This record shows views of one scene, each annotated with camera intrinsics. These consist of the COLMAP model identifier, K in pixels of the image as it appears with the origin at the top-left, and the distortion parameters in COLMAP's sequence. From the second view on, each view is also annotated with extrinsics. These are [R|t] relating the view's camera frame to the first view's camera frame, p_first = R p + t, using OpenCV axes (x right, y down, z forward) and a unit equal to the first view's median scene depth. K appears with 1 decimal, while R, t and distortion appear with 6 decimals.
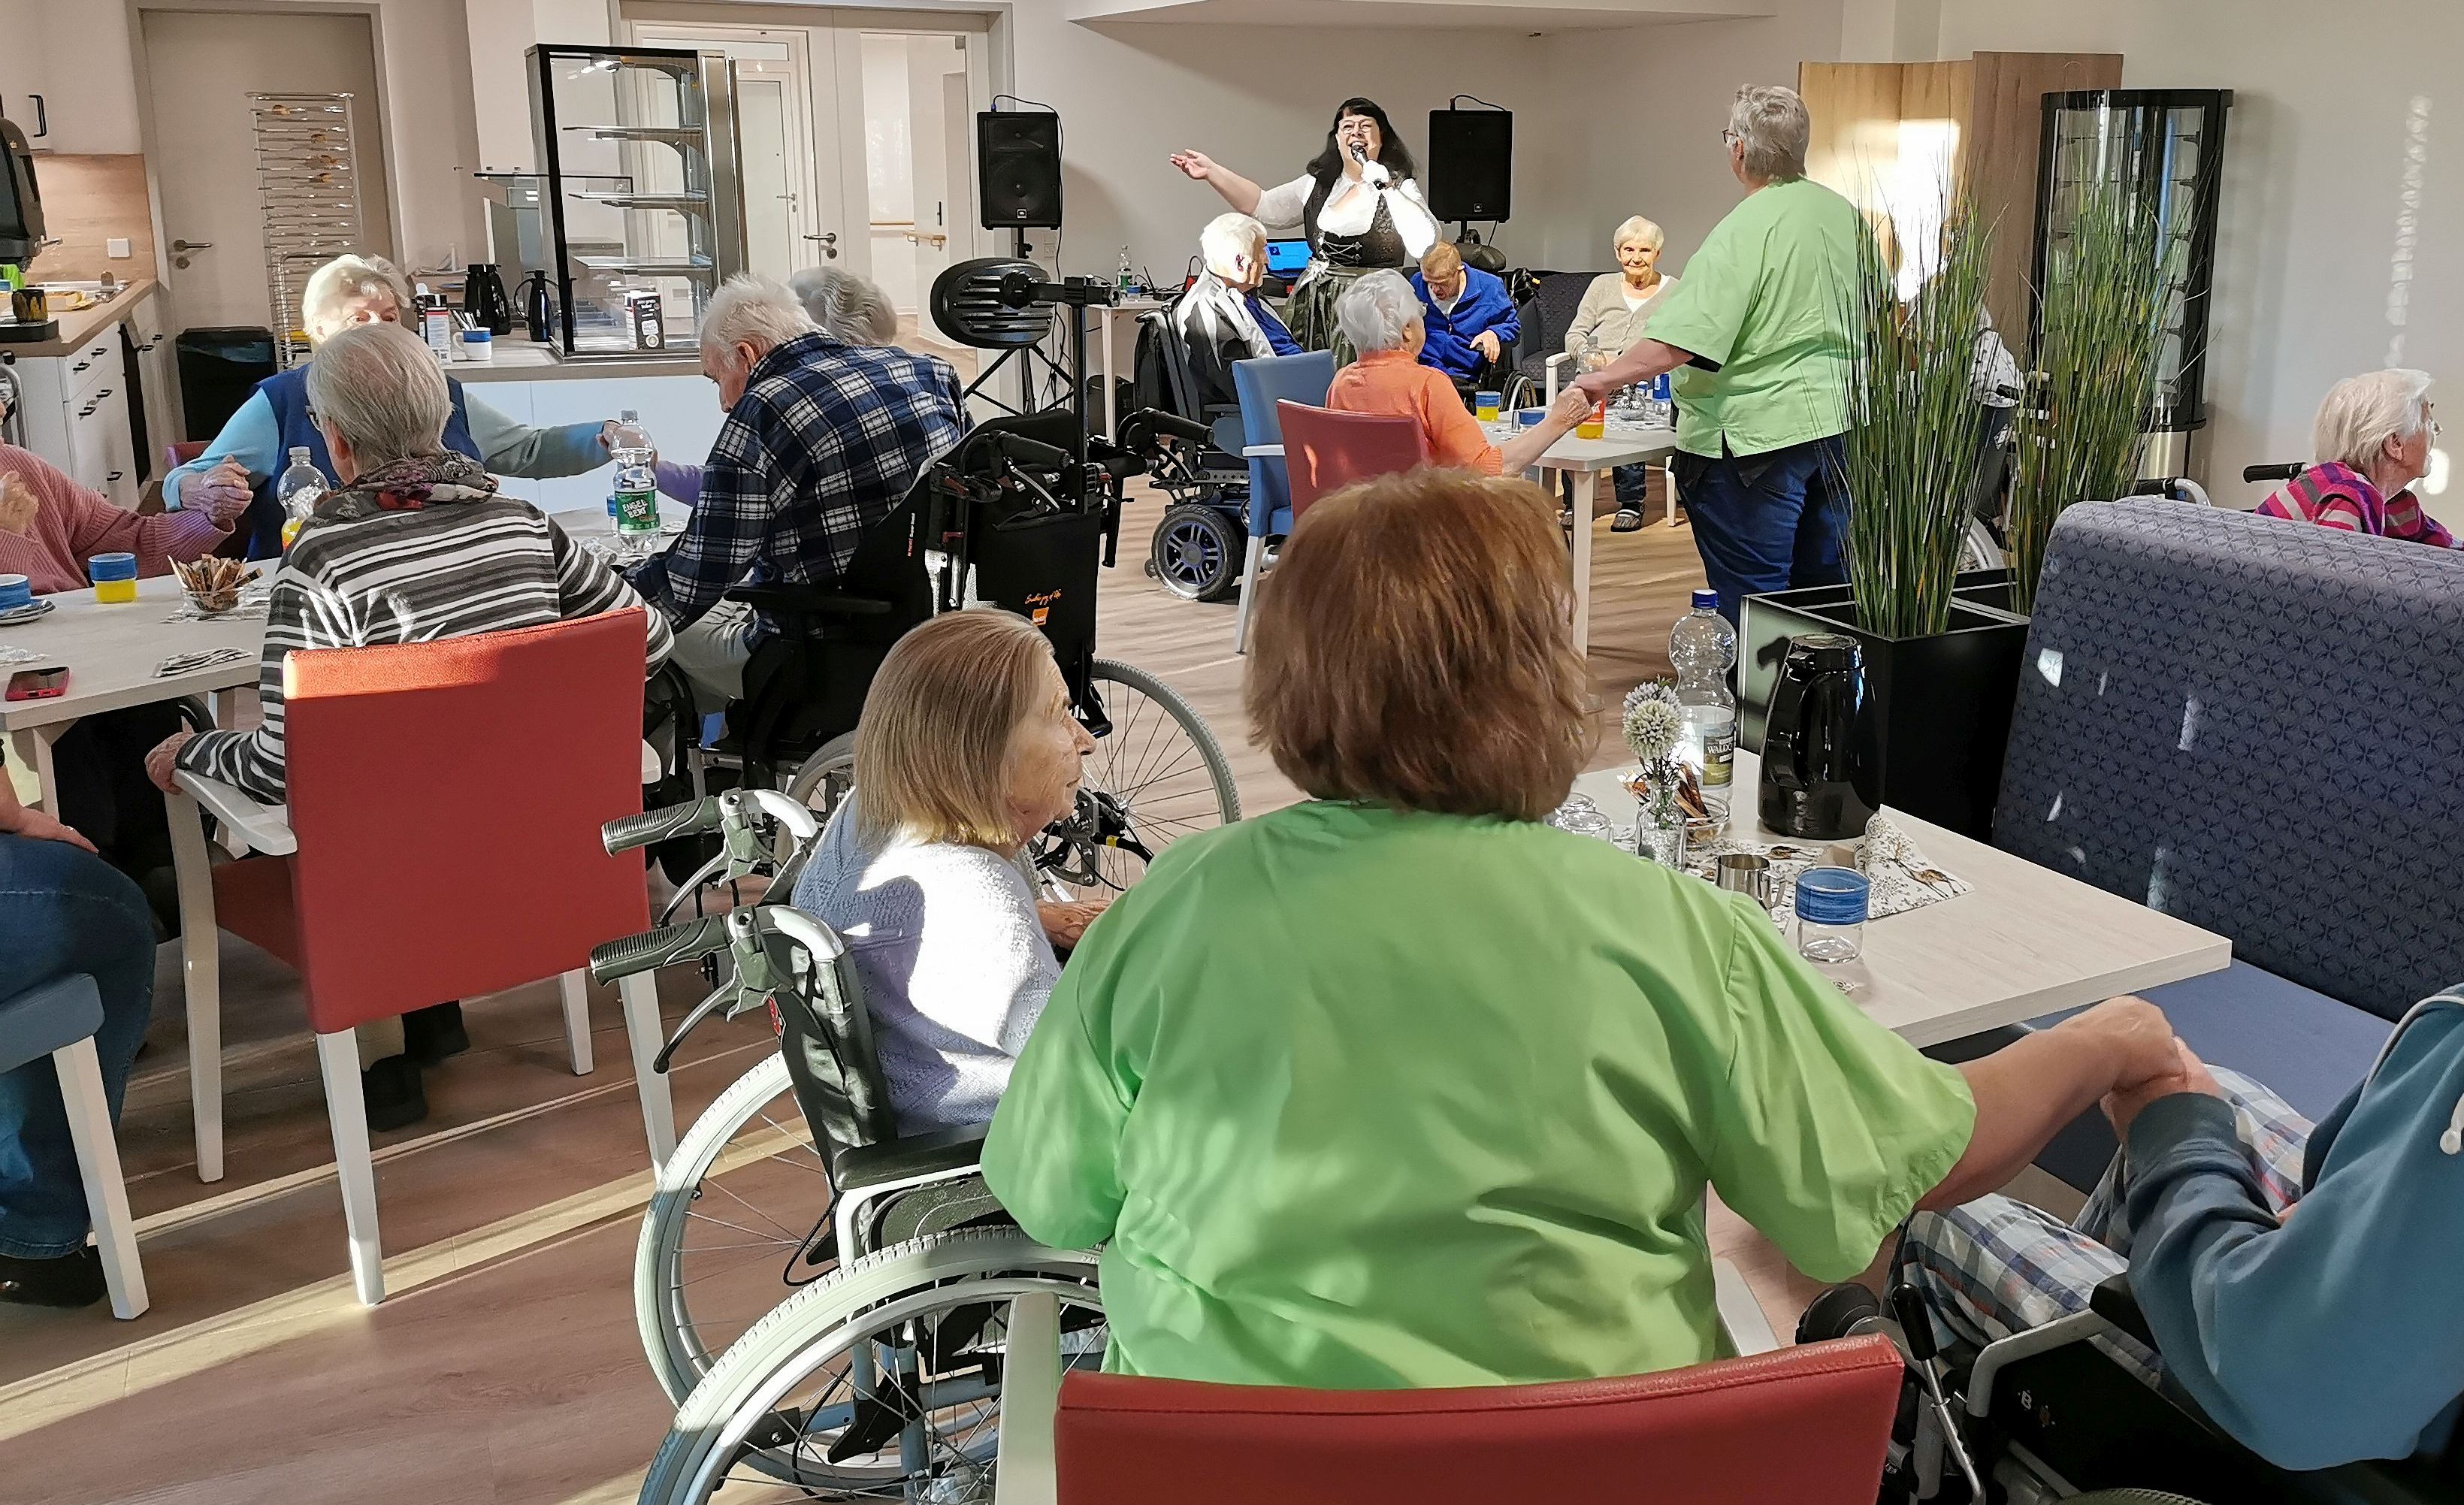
lens RADIAL K [[1991.4, 0, 1232.0], [0, 1991.4, 752.5], [0, 0, 1]] dist [0.013730, -0.001636]
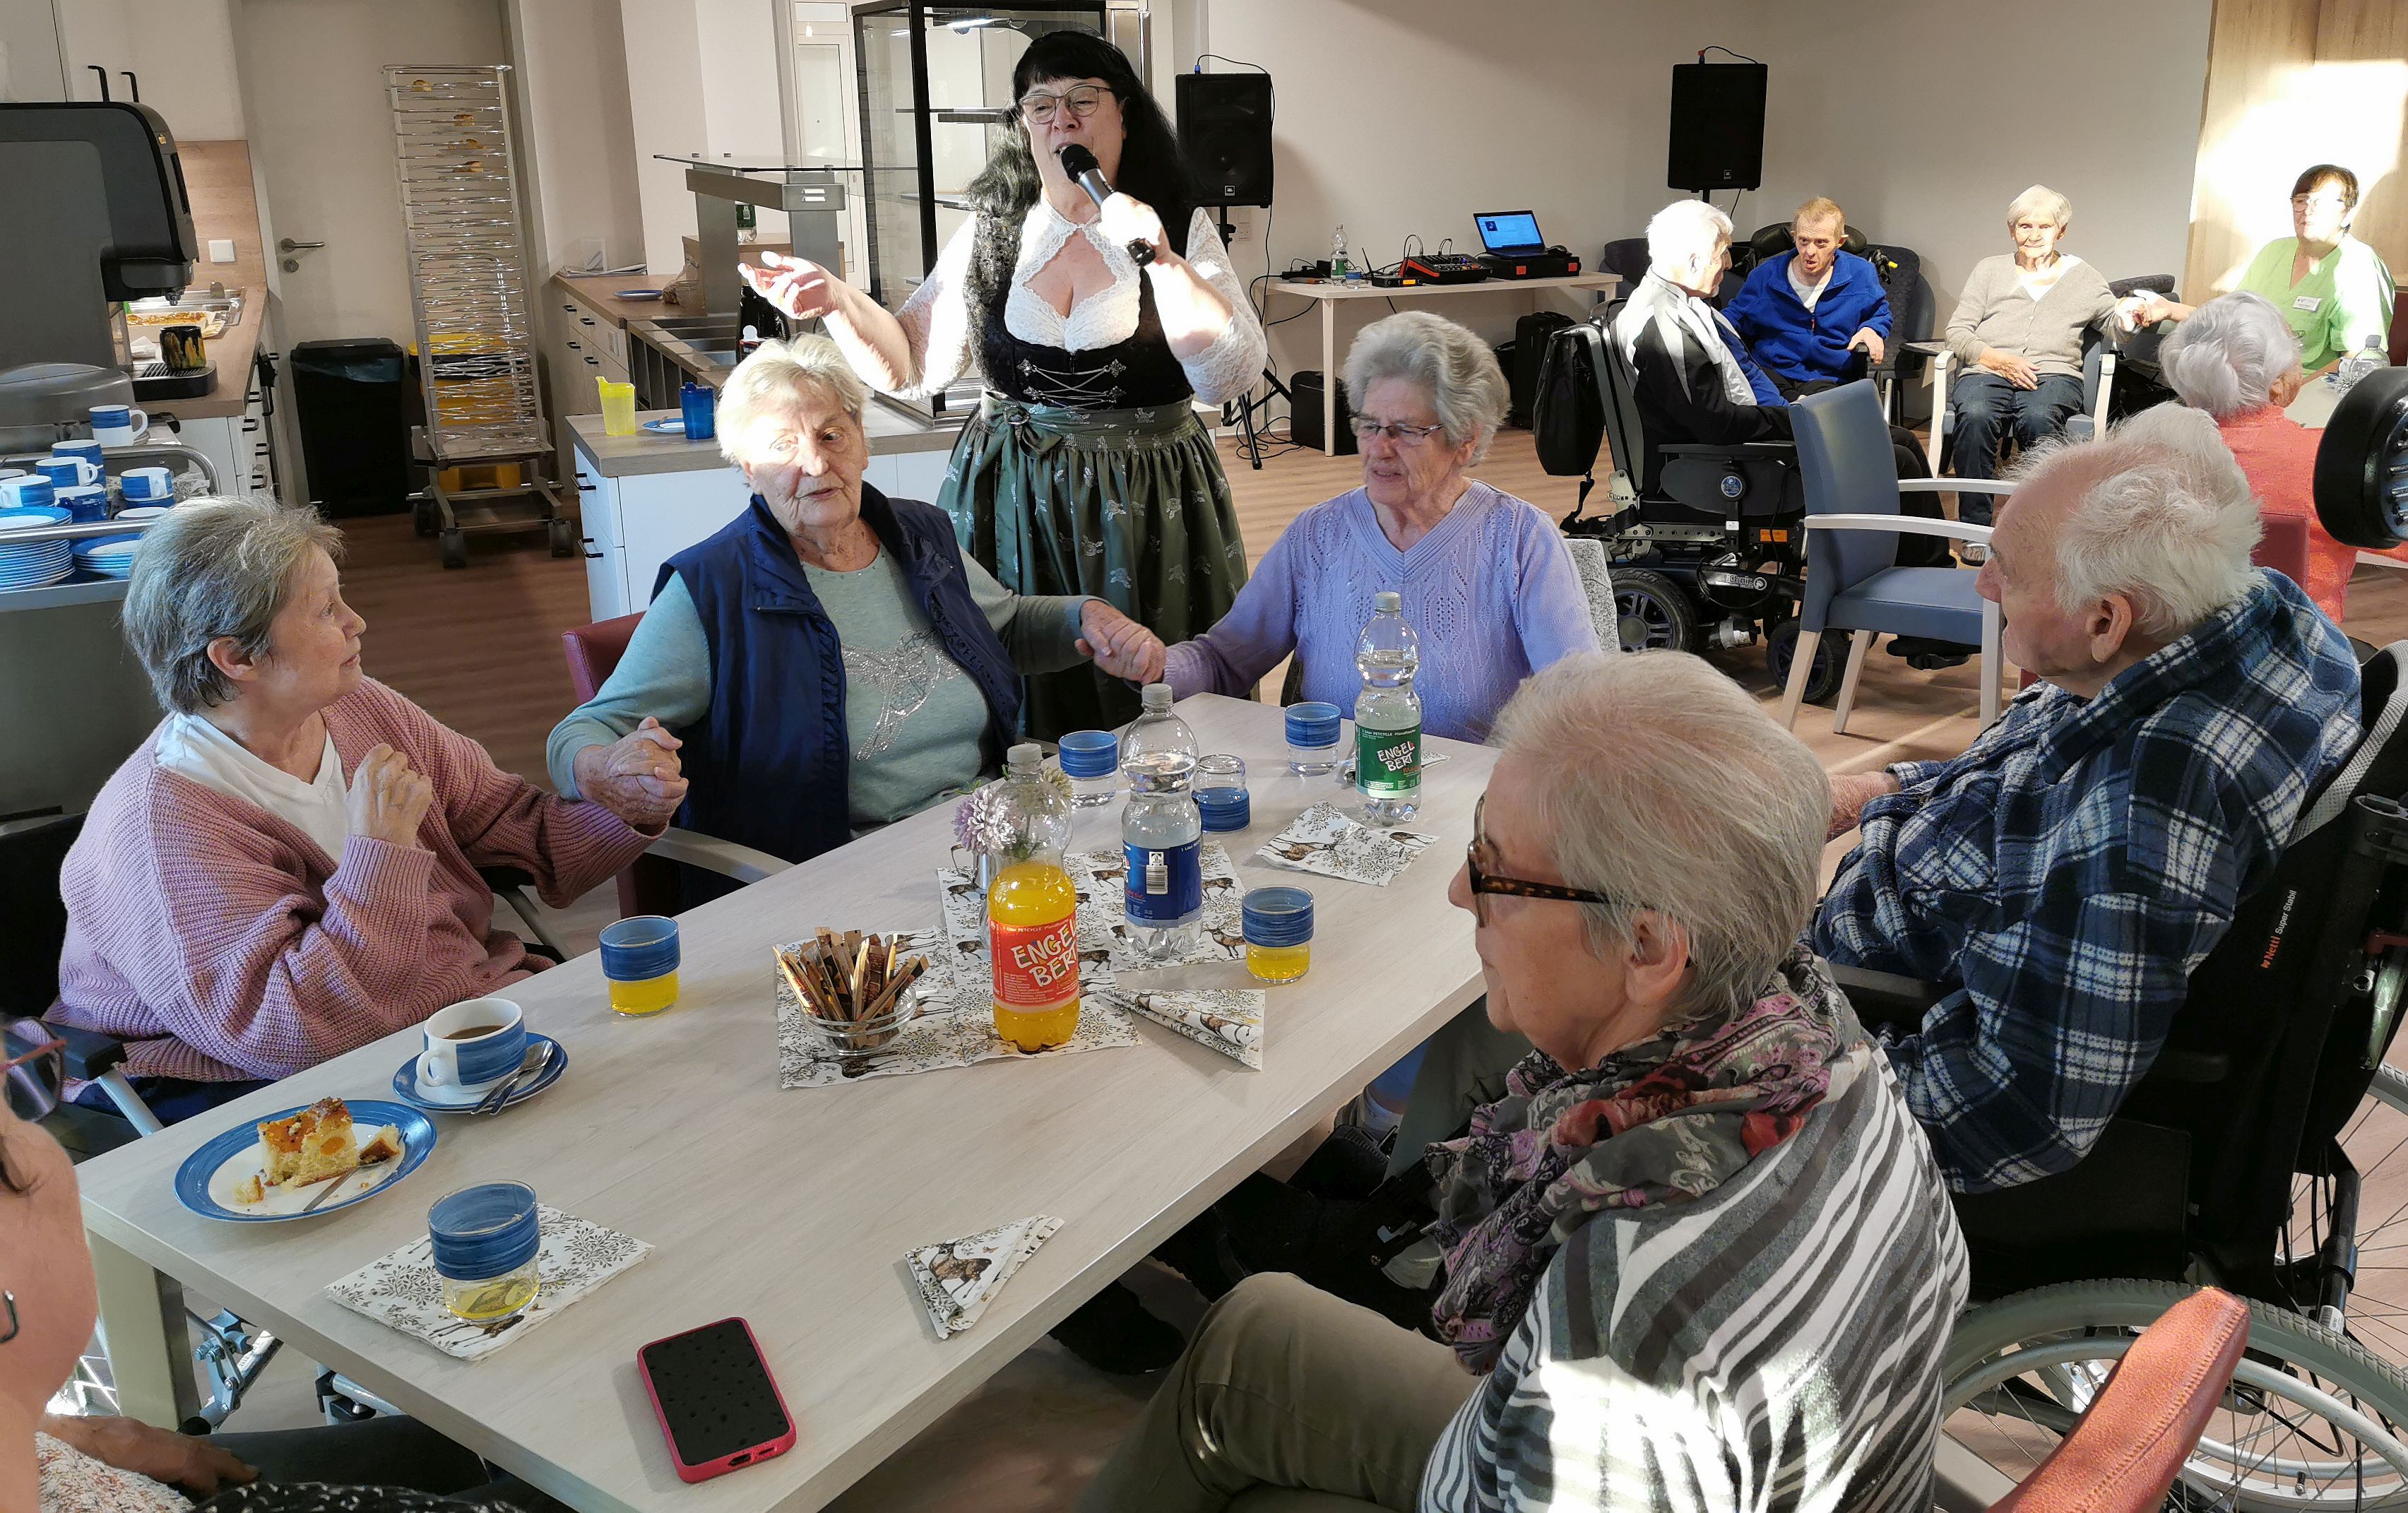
lens RADIAL K [[1875.4, 0, 1204.0], [0, 1875.4, 756.5], [0, 0, 1]] dist [-0.003358, 0.065611]
pose [[0.999745, -0.019774, 0.010899, -0.162742], [0.019319, 0.998999, 0.040350, -0.065806], [-0.011686, -0.040129, 0.999126, 0.194627]]
